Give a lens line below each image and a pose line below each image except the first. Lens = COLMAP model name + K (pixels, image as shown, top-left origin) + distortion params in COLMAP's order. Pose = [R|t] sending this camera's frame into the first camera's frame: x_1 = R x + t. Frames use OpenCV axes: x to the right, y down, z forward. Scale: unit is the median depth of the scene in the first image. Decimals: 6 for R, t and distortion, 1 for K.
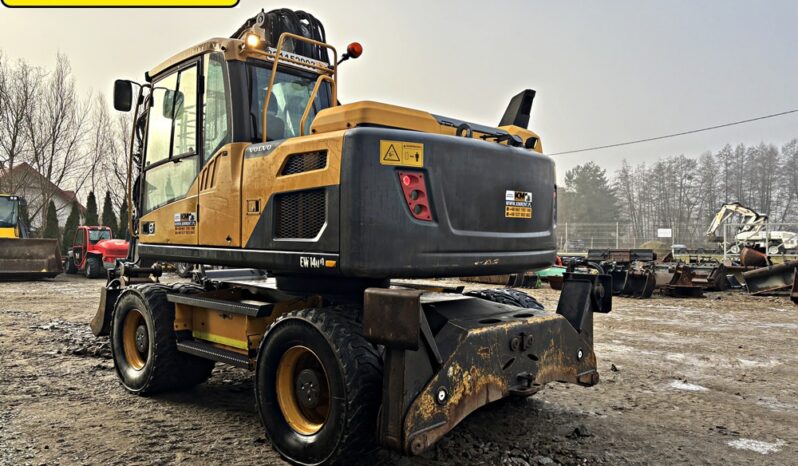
lens RADIAL K [[600.7, 0, 397.4], [0, 600.7, 233.2], [0, 0, 1]] dist [0.050968, -0.052751]
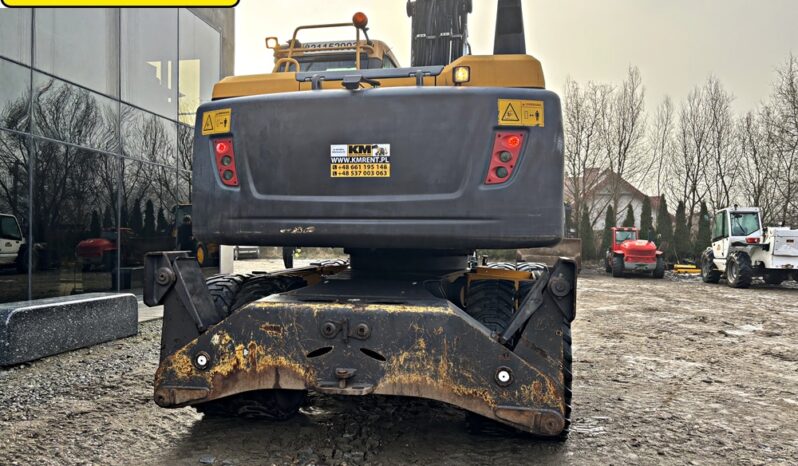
lens RADIAL K [[600.7, 0, 396.8], [0, 600.7, 238.3], [0, 0, 1]] dist [0.050968, -0.052751]
pose [[0.541970, 0.003895, -0.840389, 0.876793], [-0.006958, 0.999976, 0.000147, 0.053703], [0.840369, 0.005768, 0.541984, 0.592051]]
